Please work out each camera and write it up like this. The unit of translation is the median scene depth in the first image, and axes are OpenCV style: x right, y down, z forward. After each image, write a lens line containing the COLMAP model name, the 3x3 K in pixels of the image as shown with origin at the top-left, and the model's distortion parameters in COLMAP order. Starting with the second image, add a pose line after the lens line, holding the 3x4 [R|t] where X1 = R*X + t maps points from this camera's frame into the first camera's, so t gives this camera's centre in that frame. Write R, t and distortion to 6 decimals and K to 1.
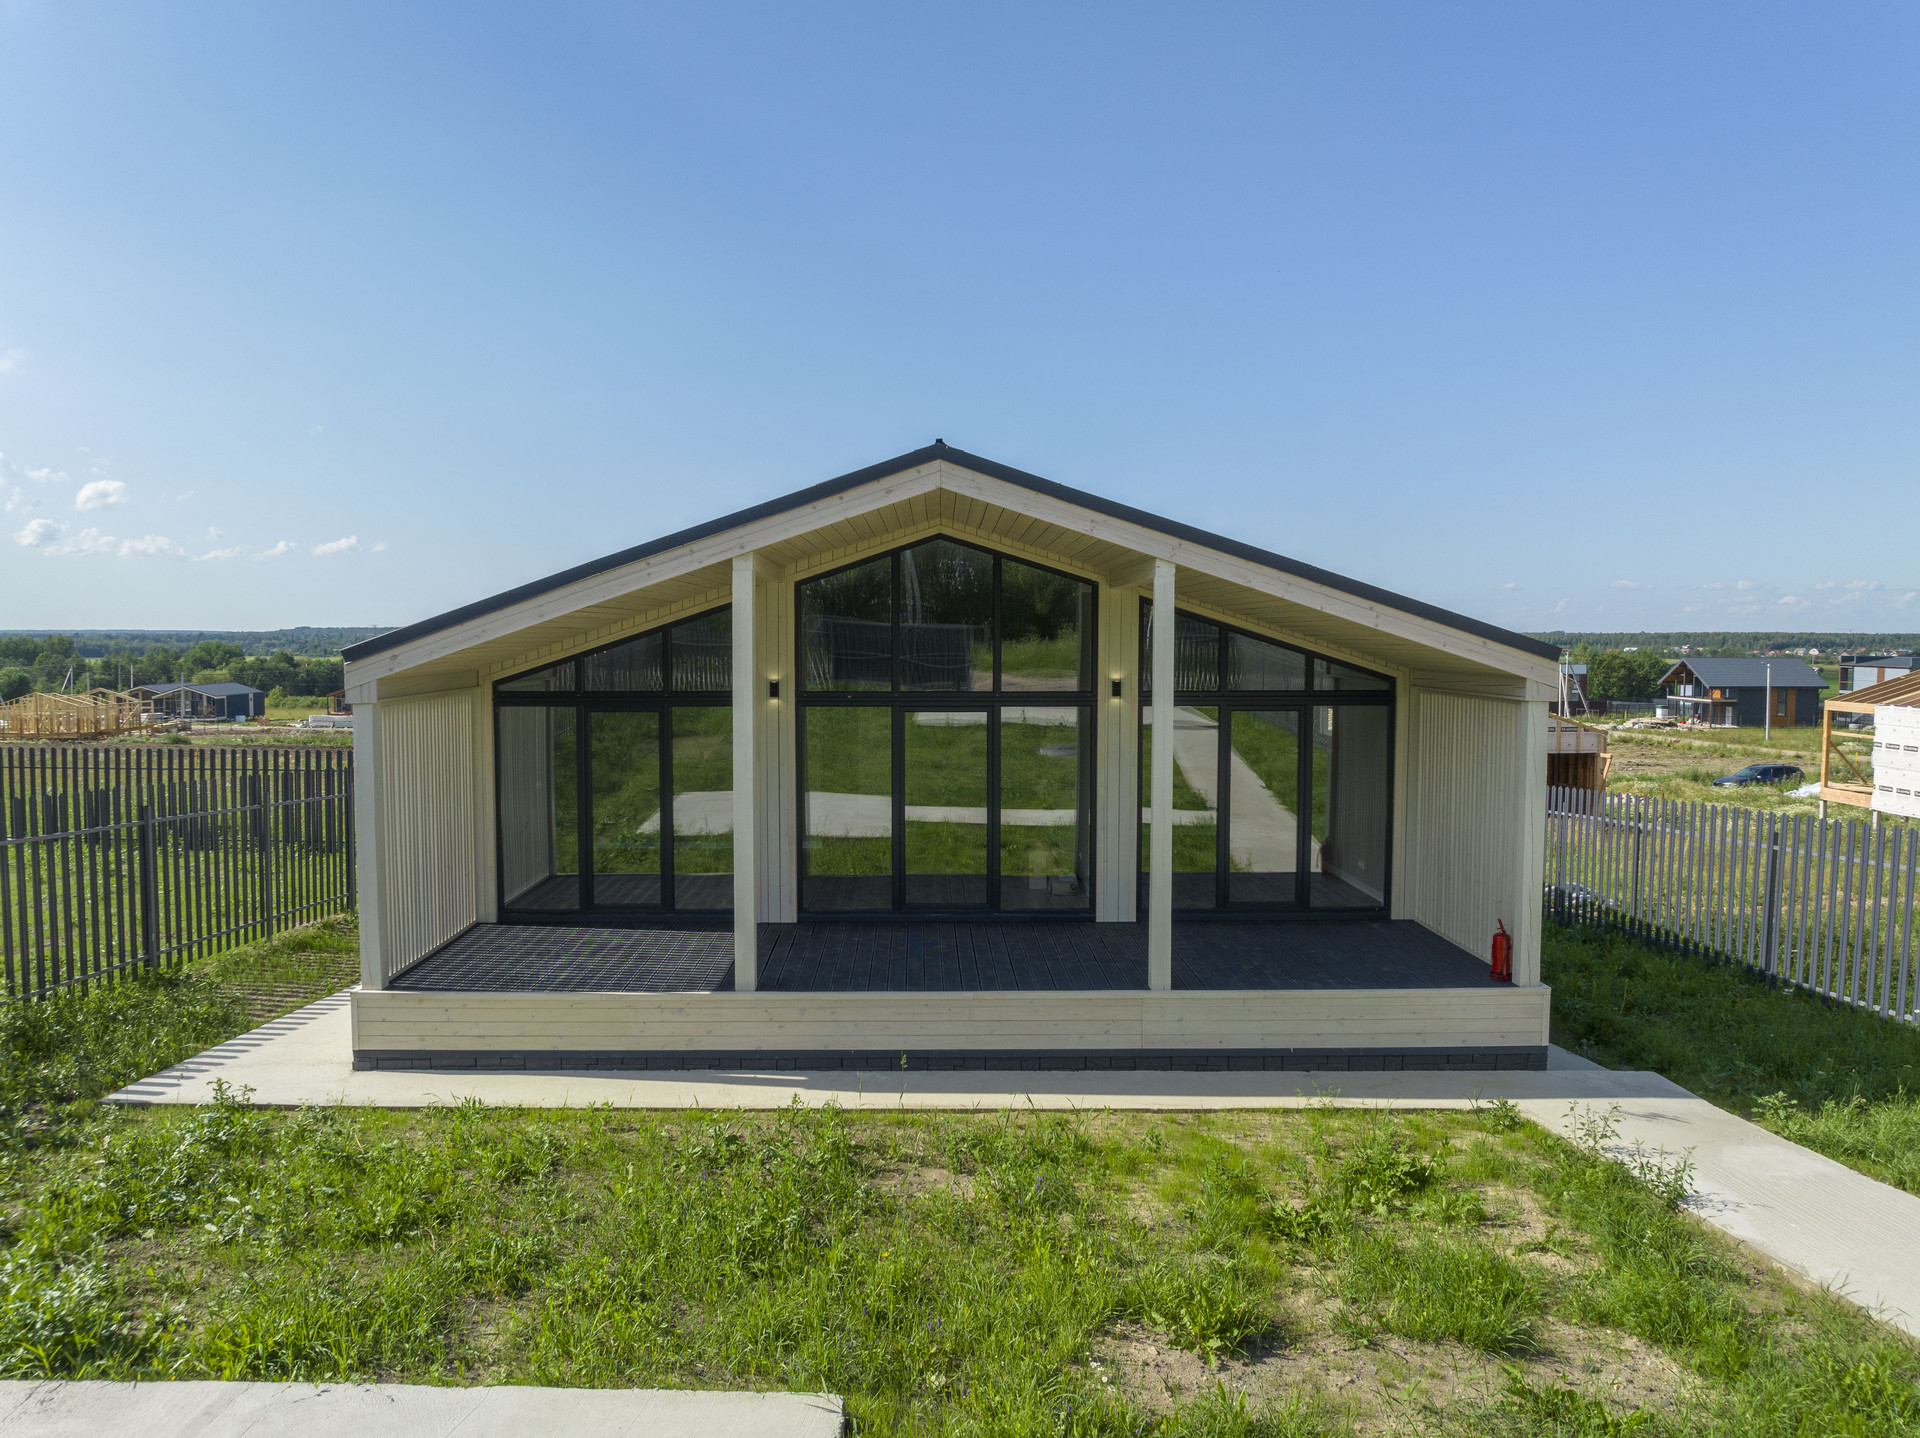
lens RADIAL K [[1384.6, 0, 949.7], [0, 1384.6, 722.6], [0, 0, 1]] dist [-0.042997, 0.001896]
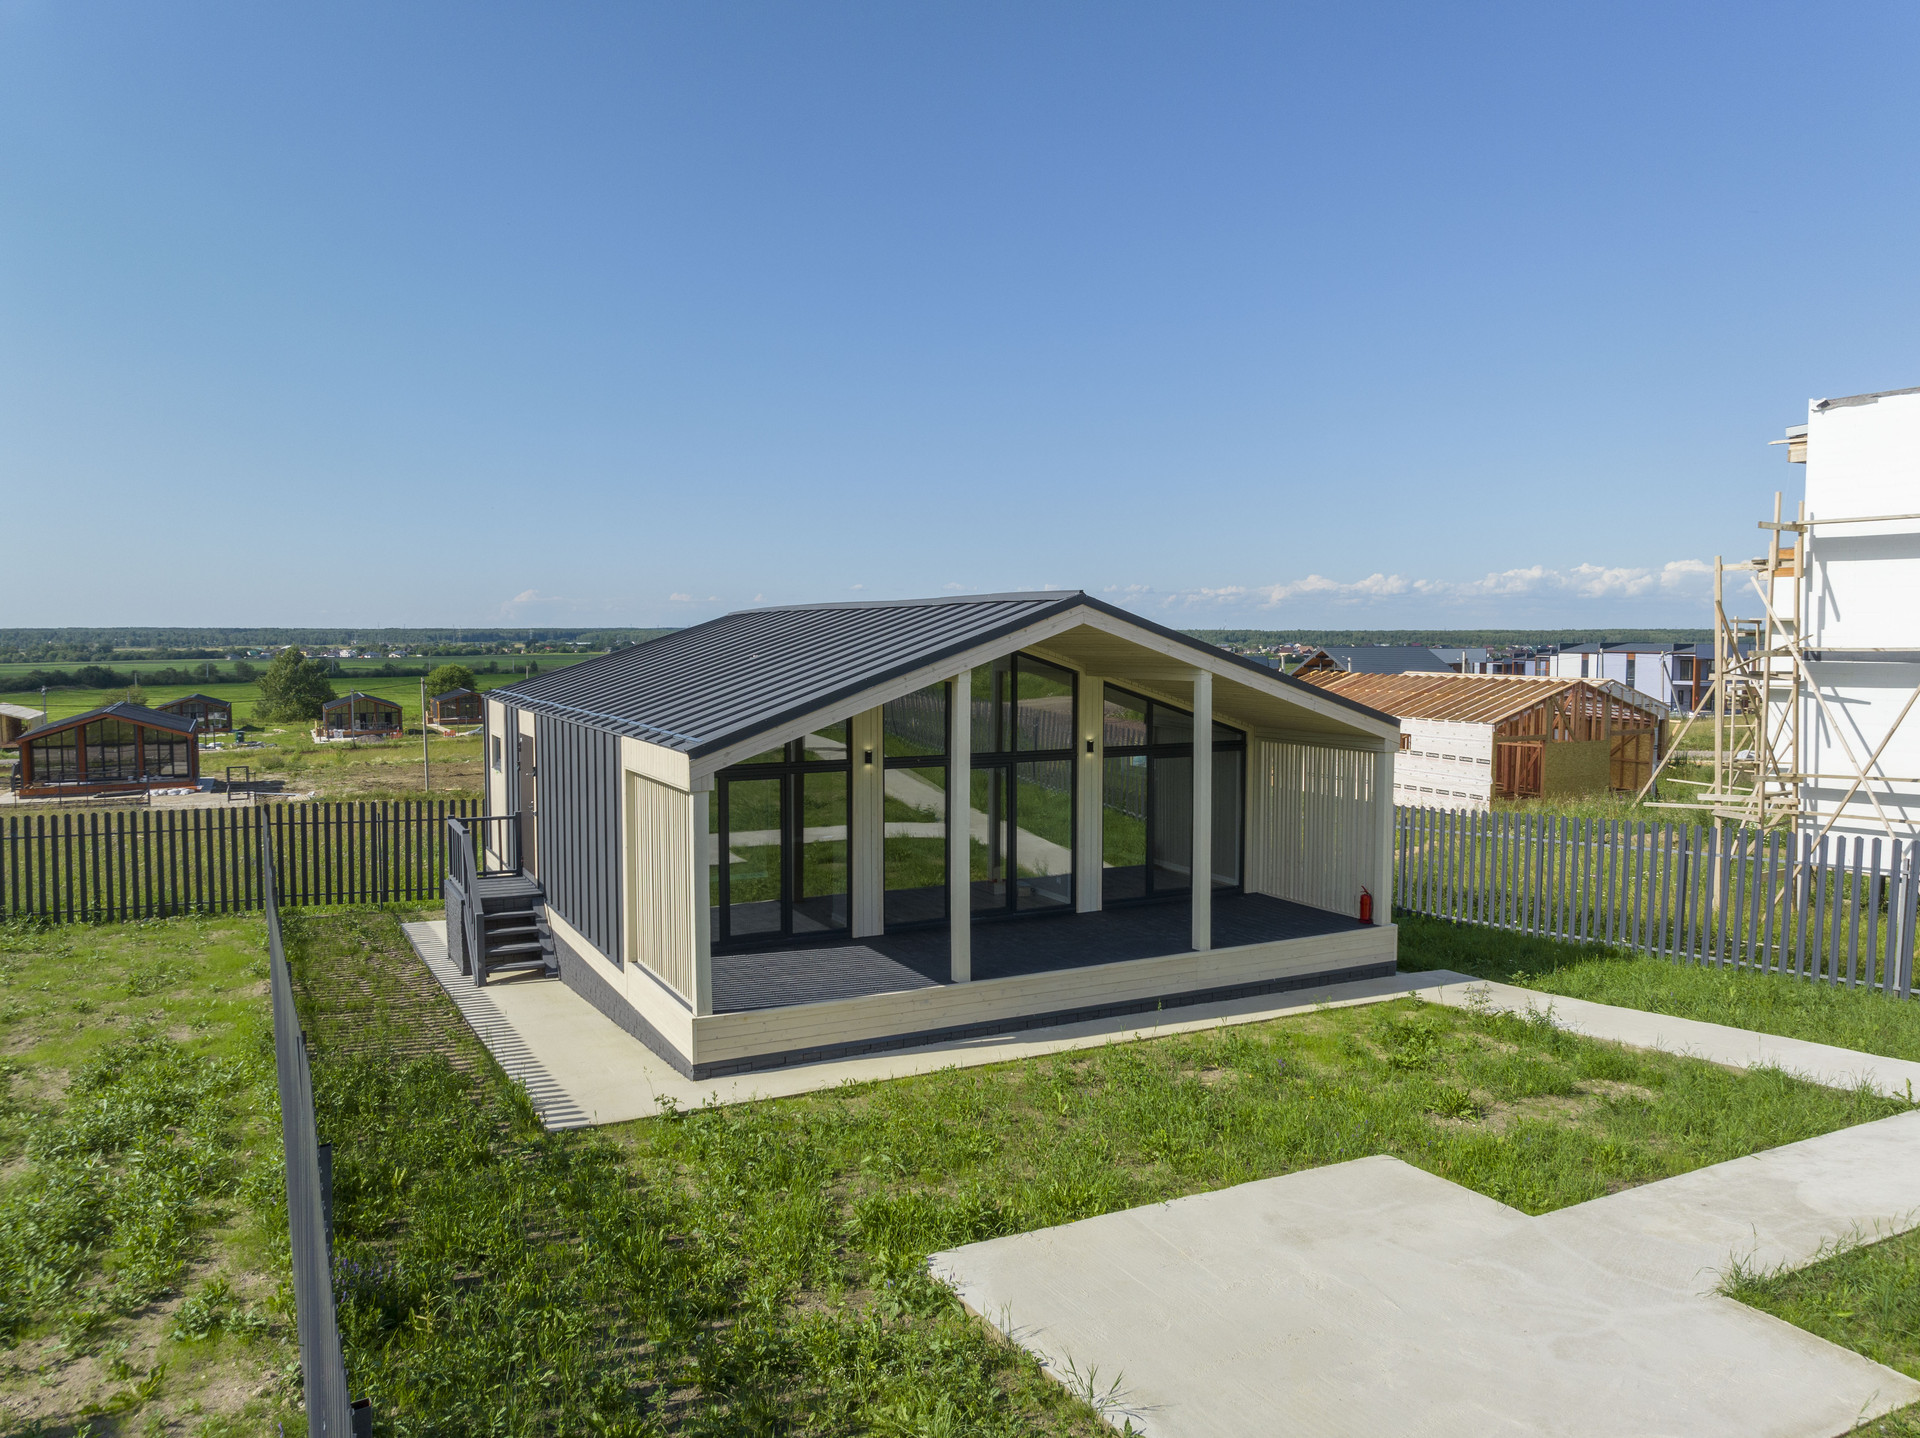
lens RADIAL K [[1371.0, 0, 979.6], [0, 1371.0, 713.9], [0, 0, 1]] dist [-0.042662, 0.002313]
pose [[0.891971, -0.026168, 0.451334, -0.740841], [0.028178, 0.999600, 0.002269, -0.077936], [-0.451214, 0.010693, 0.892352, -0.239778]]
